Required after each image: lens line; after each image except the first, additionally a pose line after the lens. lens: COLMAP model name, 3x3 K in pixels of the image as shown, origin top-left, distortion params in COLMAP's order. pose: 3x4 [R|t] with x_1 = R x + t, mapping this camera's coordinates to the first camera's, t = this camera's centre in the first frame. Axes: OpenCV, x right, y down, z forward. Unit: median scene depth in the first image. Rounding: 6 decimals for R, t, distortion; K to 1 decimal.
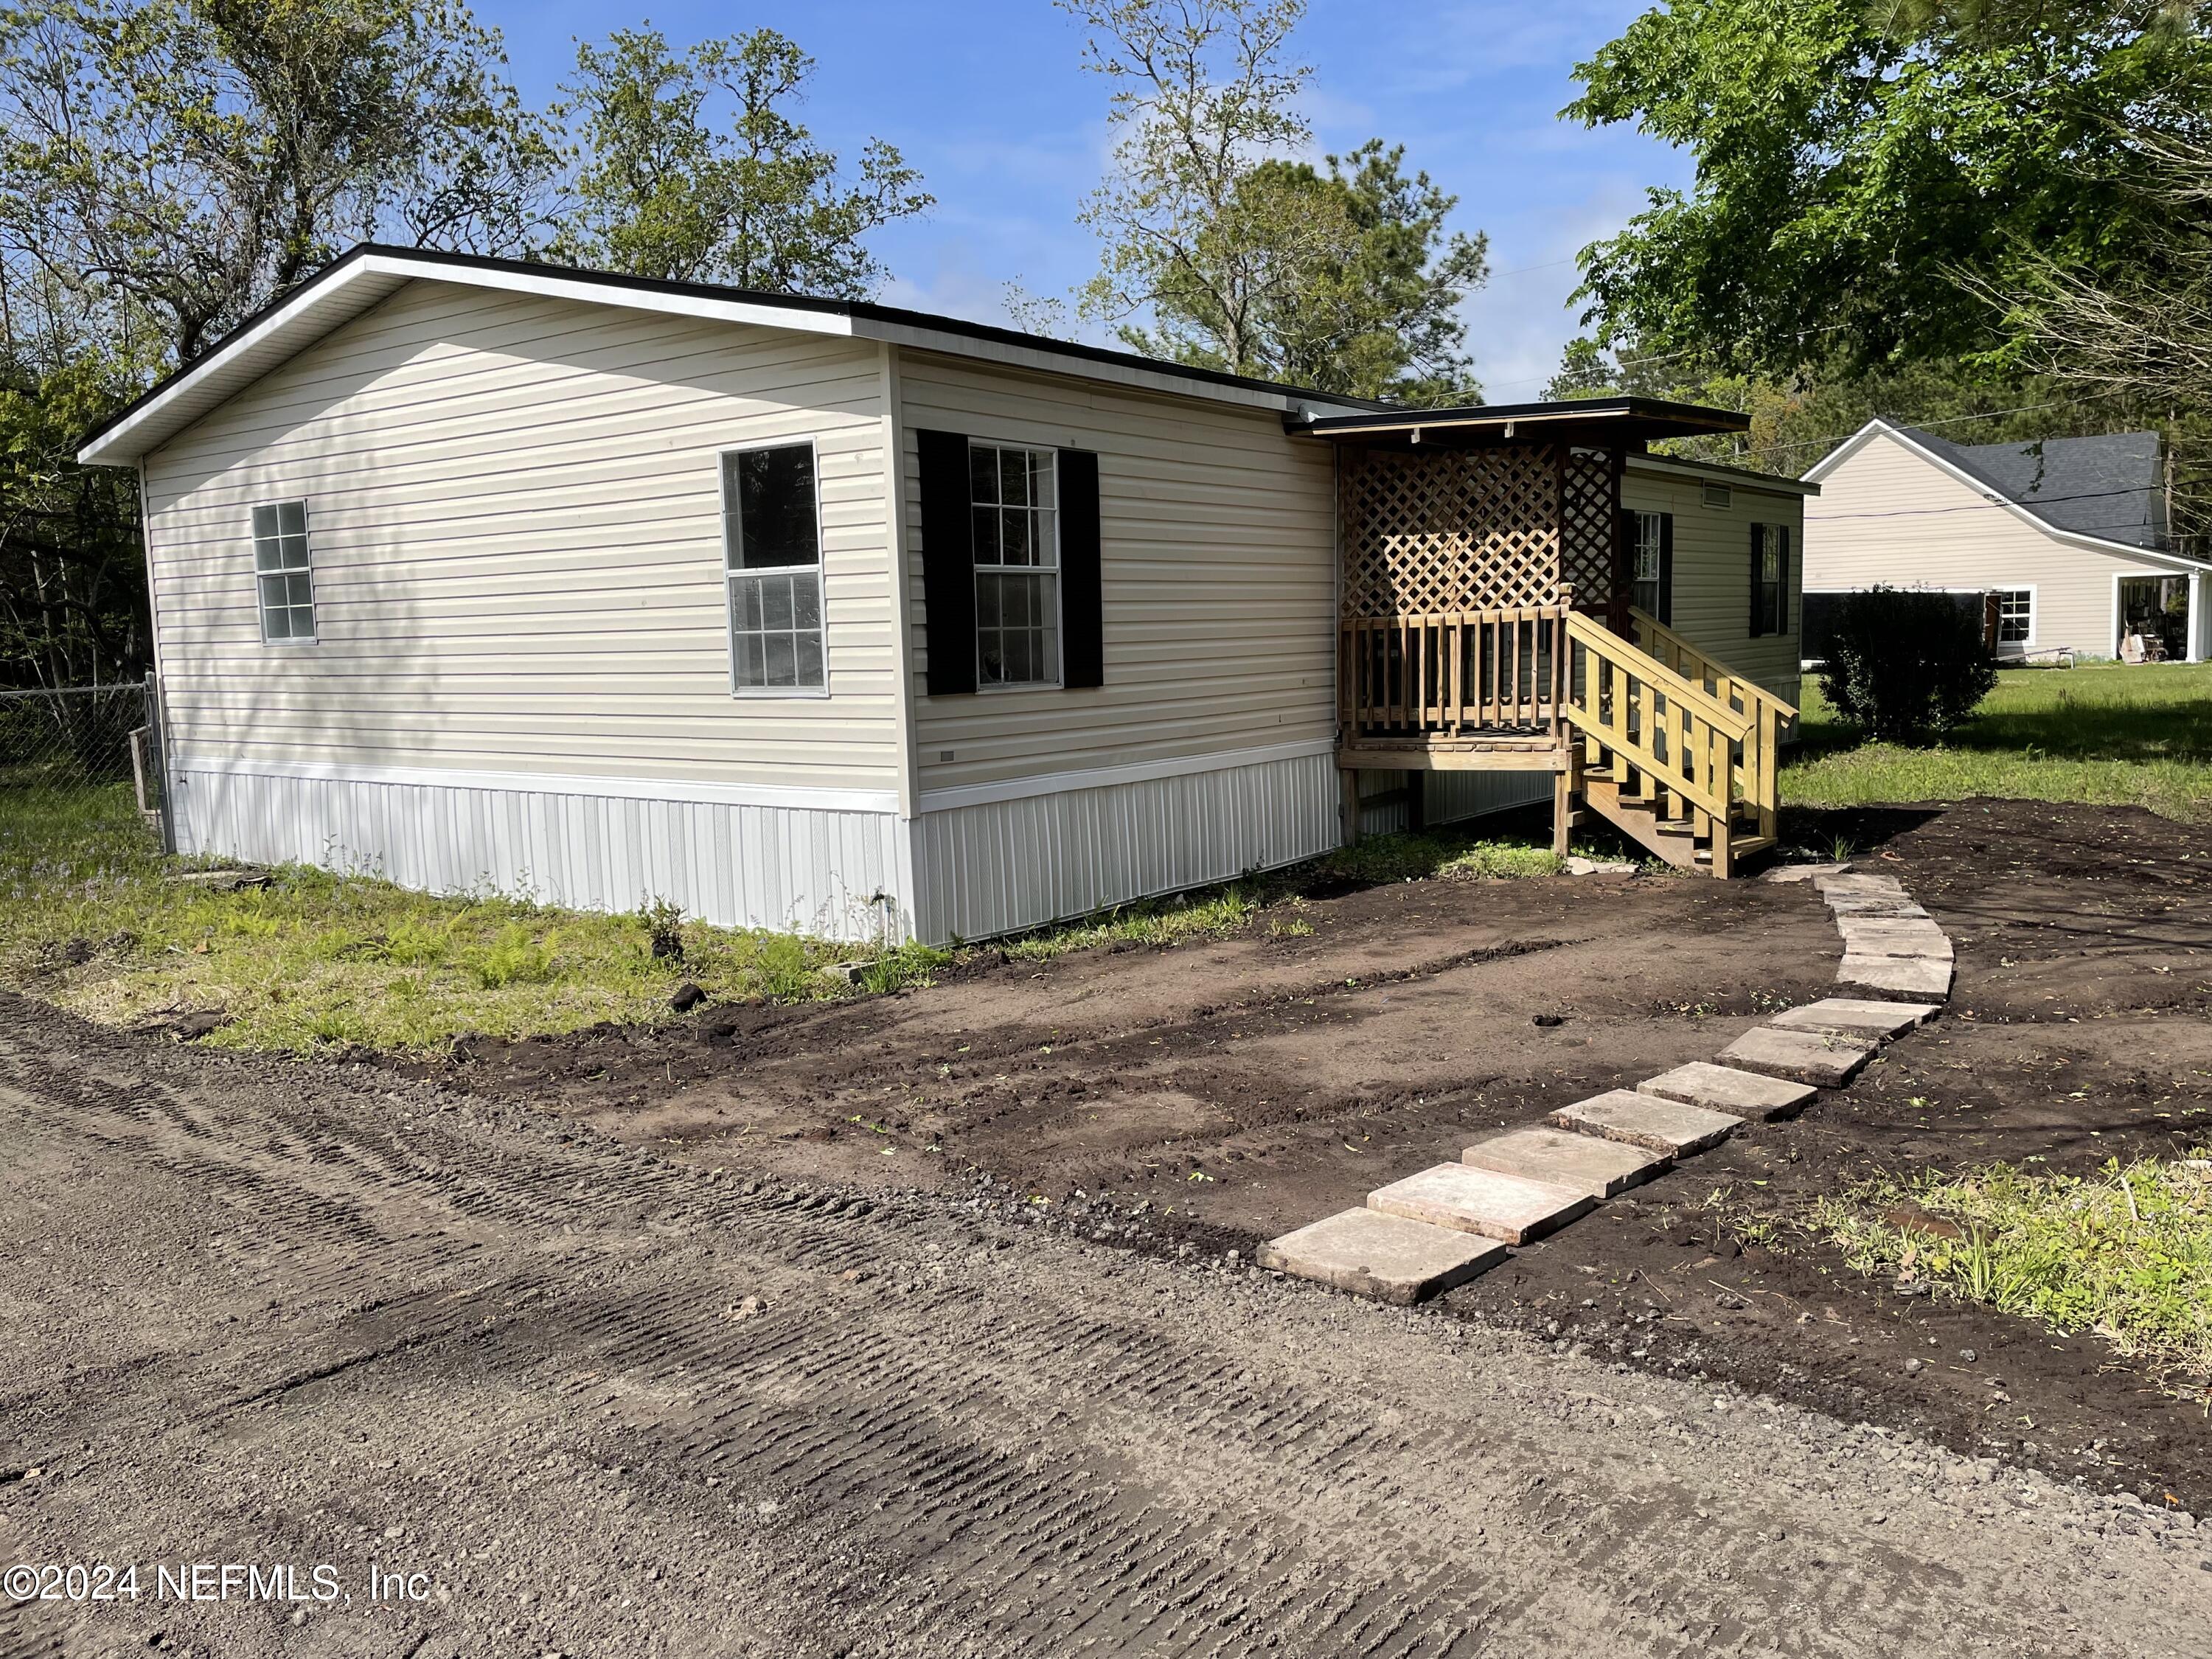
lens RADIAL K [[1663.4, 0, 1101.5], [0, 1663.4, 827.7], [0, 0, 1]] dist [0.053738, -0.022930]
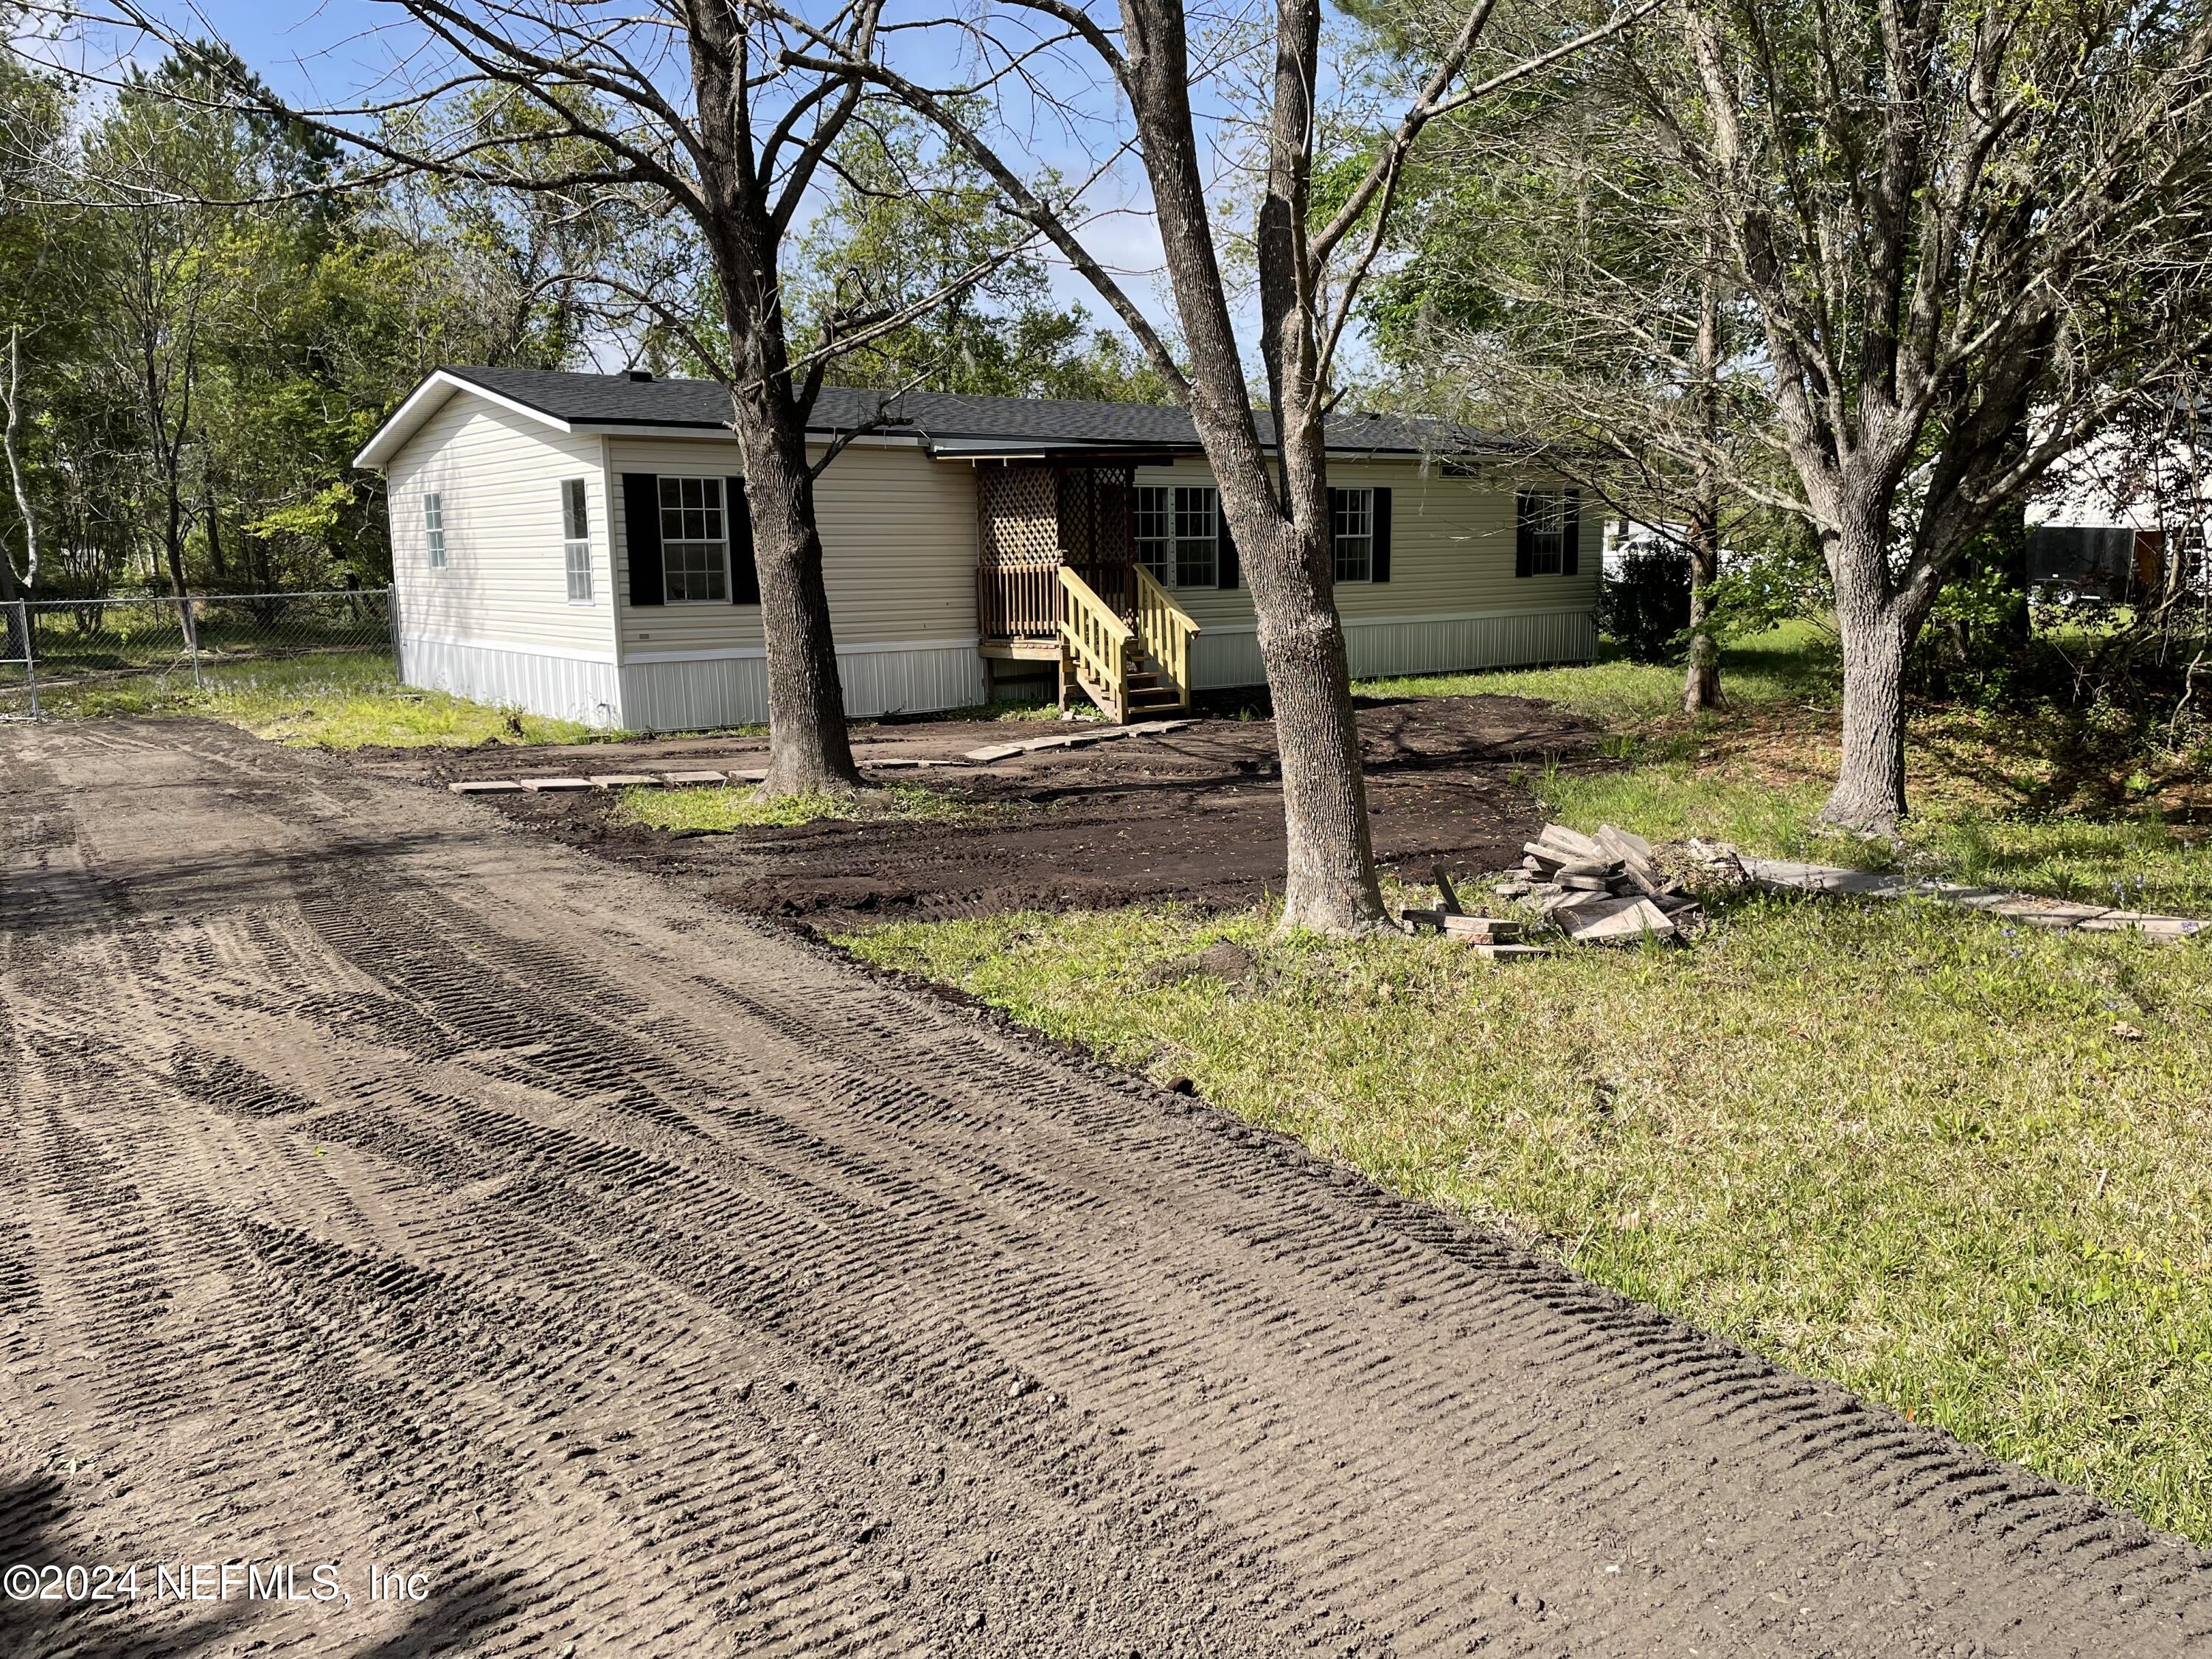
lens RADIAL K [[1663.4, 0, 1112.1], [0, 1663.4, 829.3], [0, 0, 1]] dist [0.053738, -0.022930]
pose [[0.963062, 0.058062, -0.262947, 0.794471], [-0.044395, 0.997351, 0.057628, 0.037900], [0.265596, -0.043826, 0.963088, -0.636472]]
